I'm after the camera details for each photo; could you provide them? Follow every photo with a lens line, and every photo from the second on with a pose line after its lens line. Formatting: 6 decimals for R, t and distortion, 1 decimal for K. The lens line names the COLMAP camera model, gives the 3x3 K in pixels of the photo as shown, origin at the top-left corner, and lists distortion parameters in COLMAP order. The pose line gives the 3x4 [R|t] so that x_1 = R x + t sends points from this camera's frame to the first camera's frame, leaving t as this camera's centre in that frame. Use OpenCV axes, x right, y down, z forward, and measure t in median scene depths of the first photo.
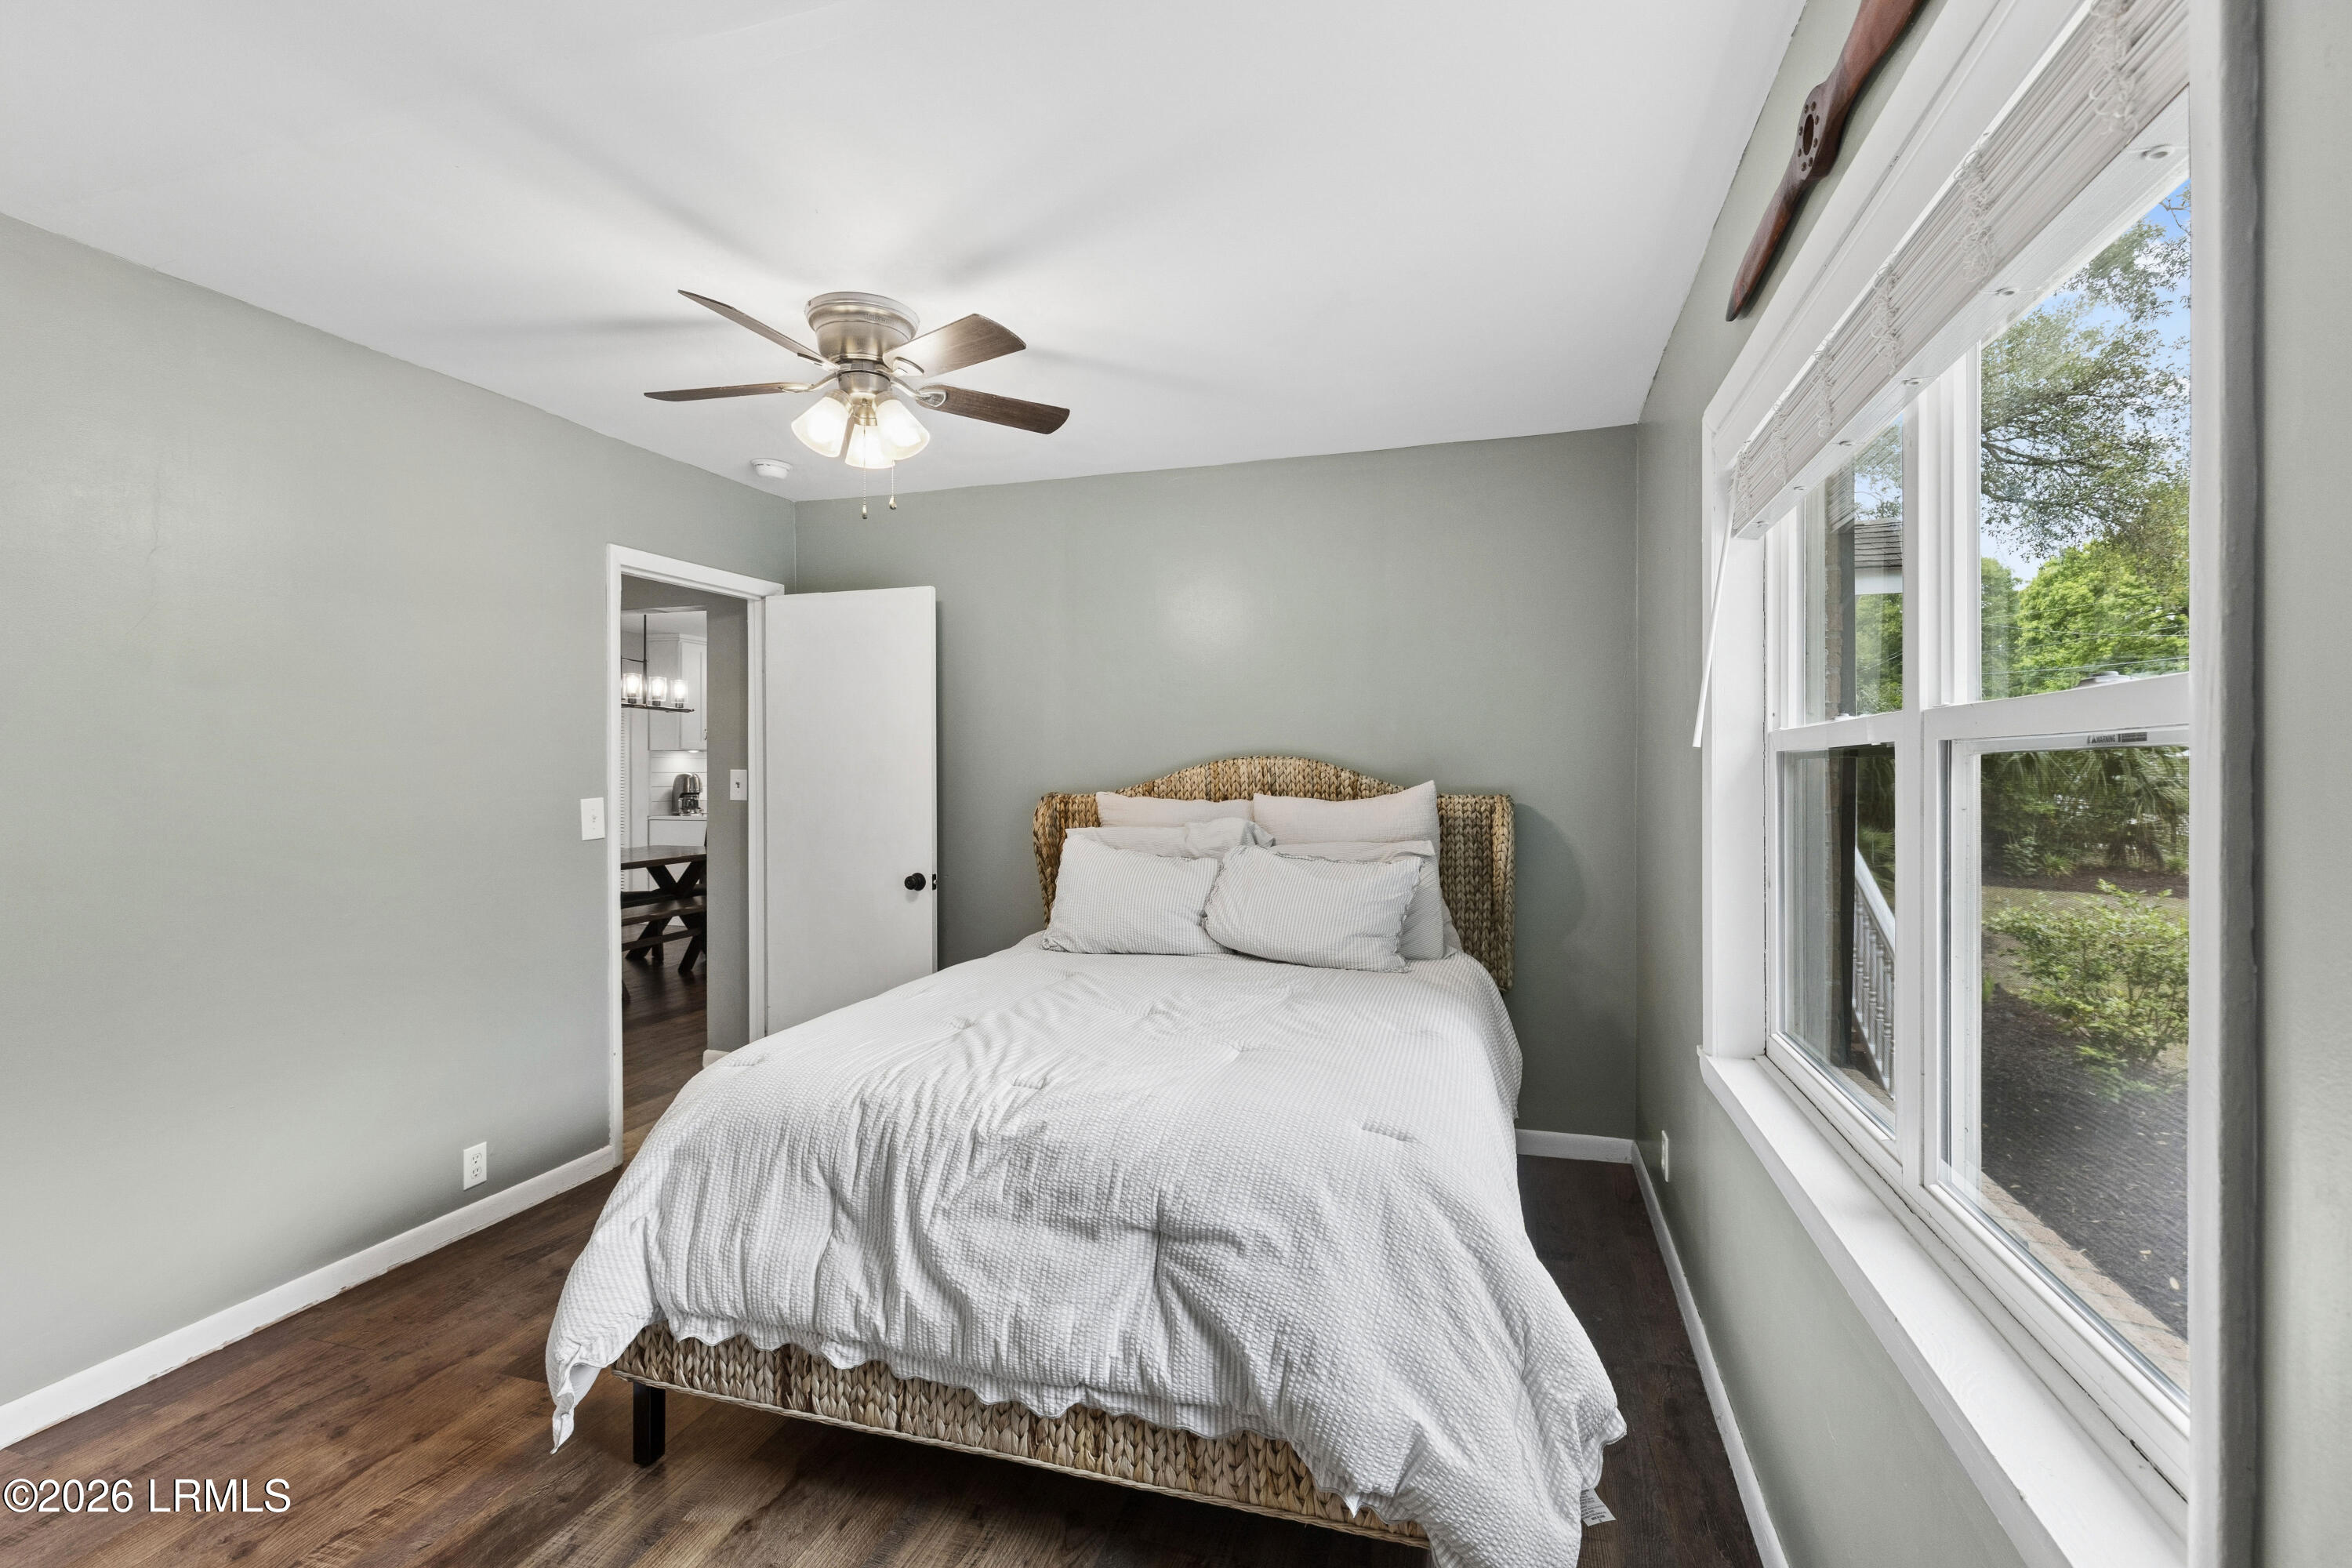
lens RADIAL K [[1063.2, 0, 1177.4], [0, 1063.2, 776.1], [0, 0, 1]] dist [-0.004403, 0.000519]
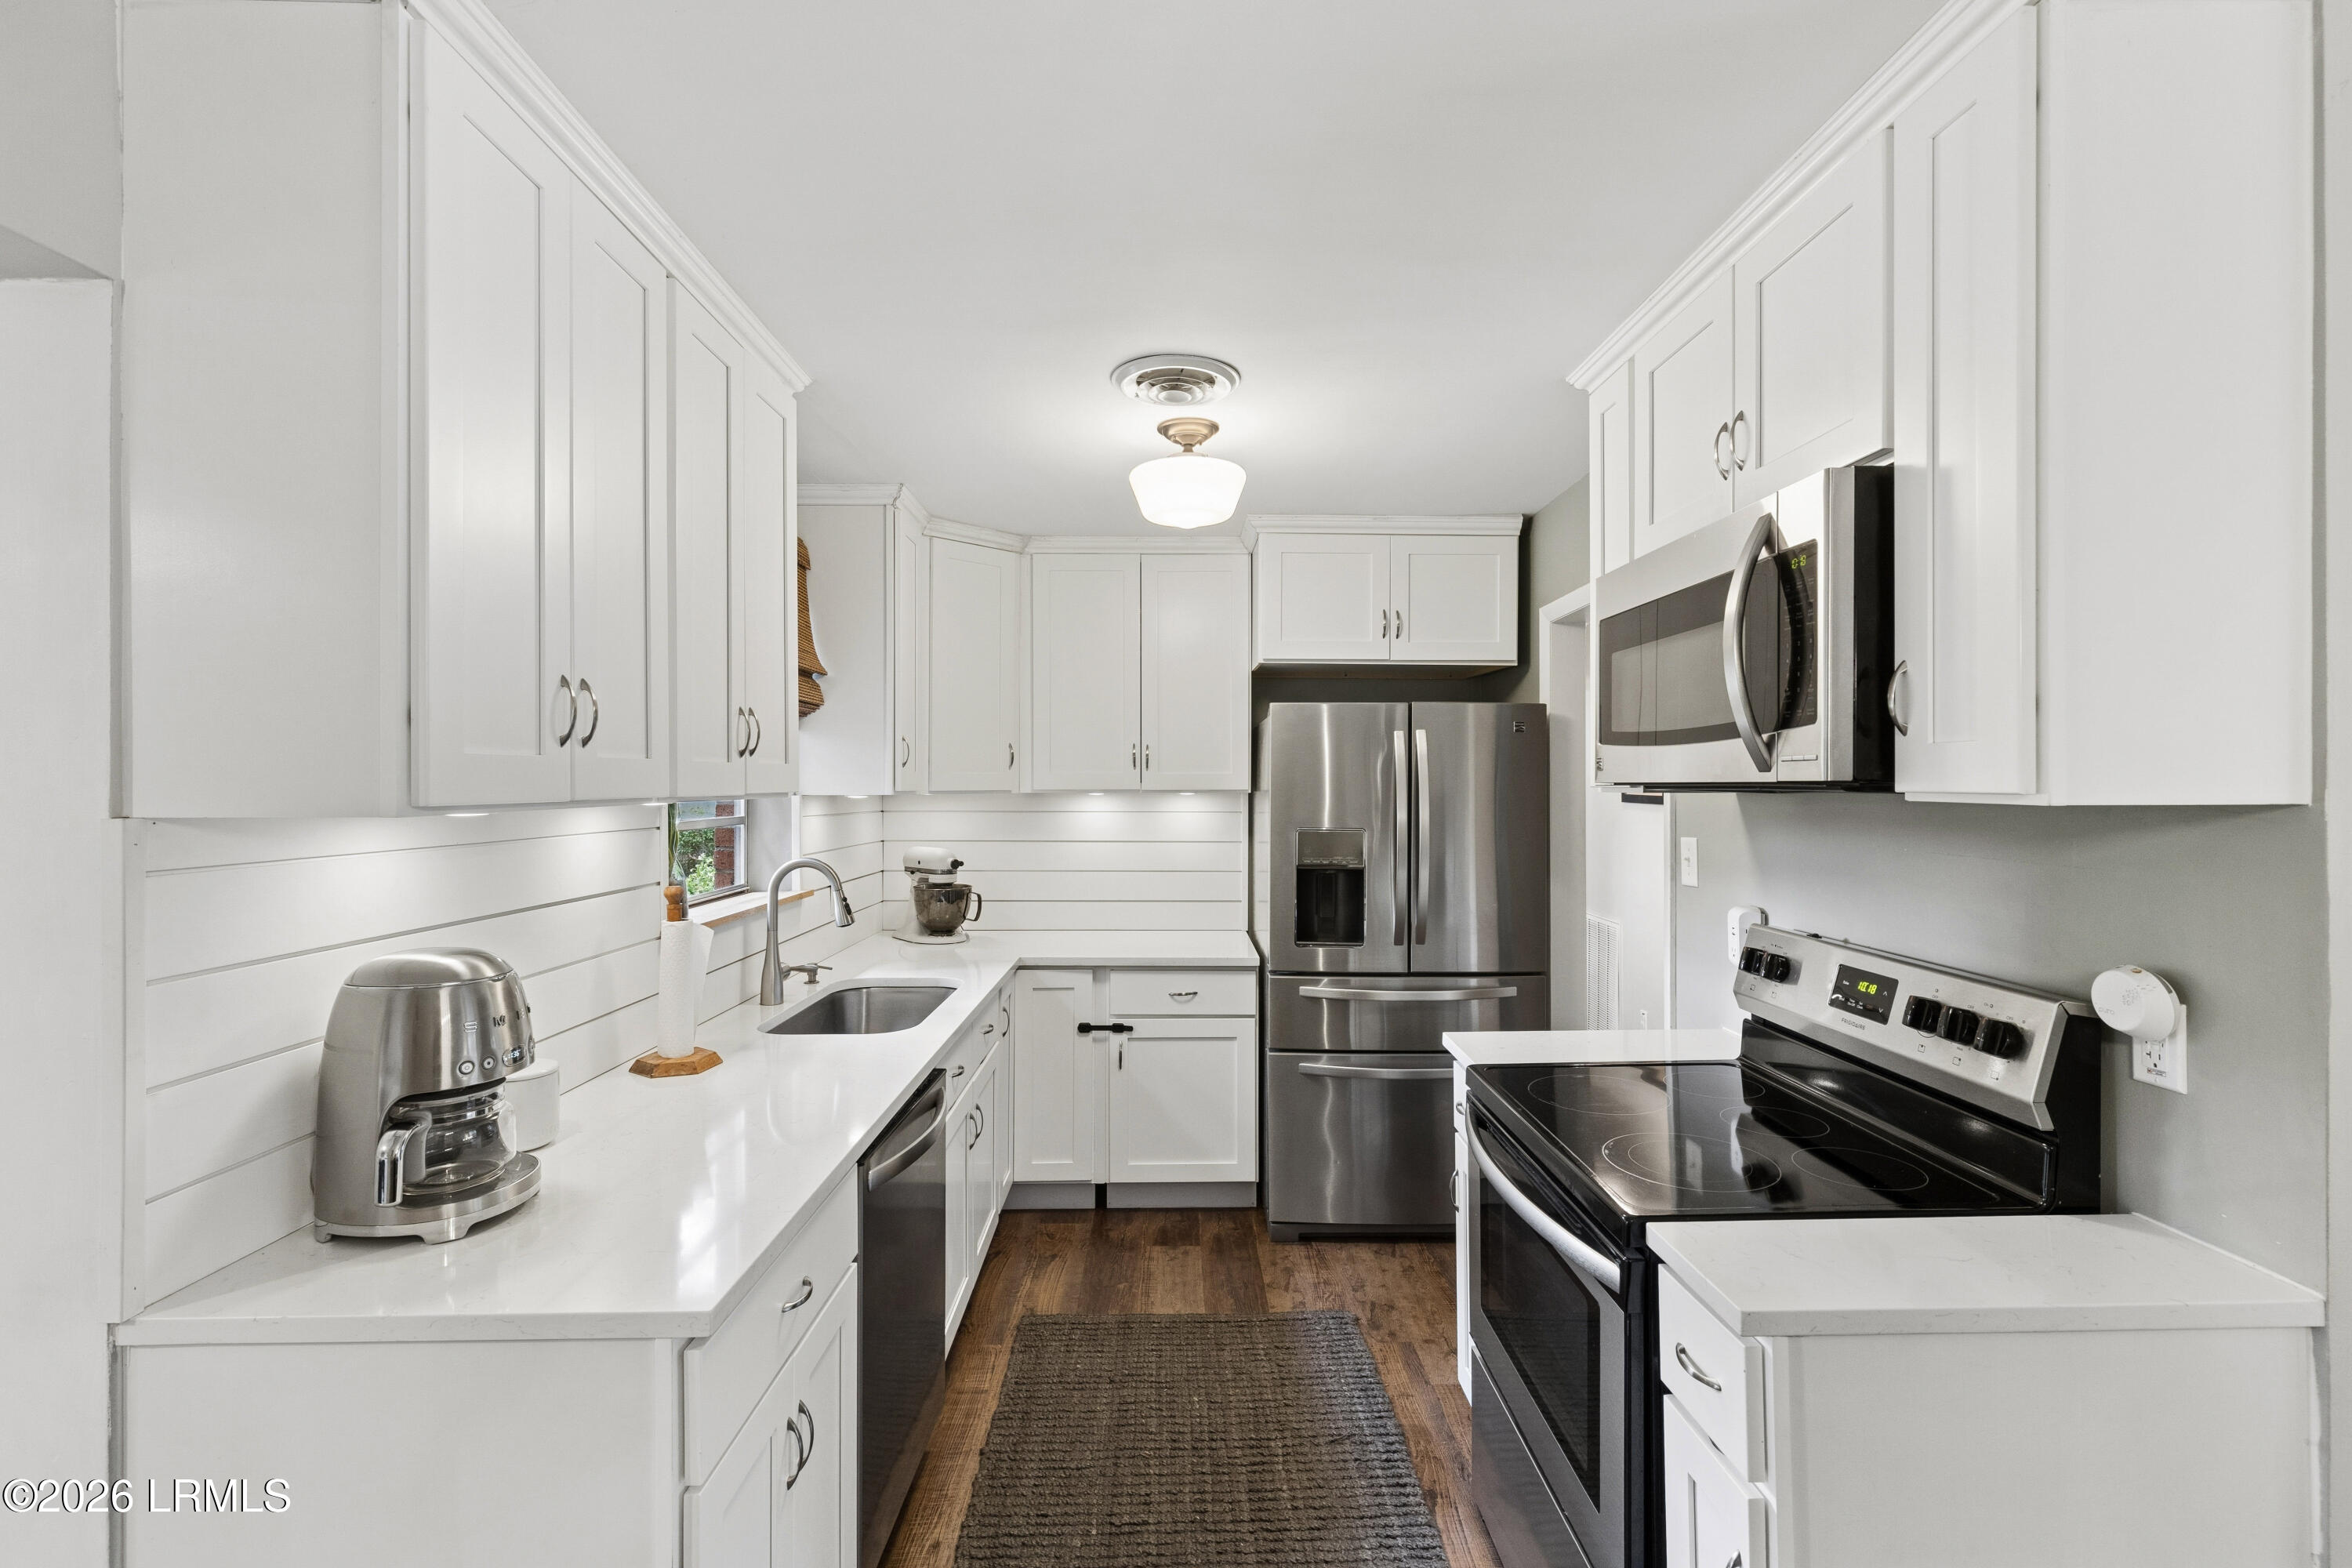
lens RADIAL K [[1063.2, 0, 1178.4], [0, 1063.2, 779.2], [0, 0, 1]] dist [-0.004403, 0.000519]
pose [[0.954810, 0.003987, 0.297191, -0.405160], [-0.000491, 0.999930, -0.011838, -0.026927], [-0.297218, 0.011157, 0.954745, 0.821904]]
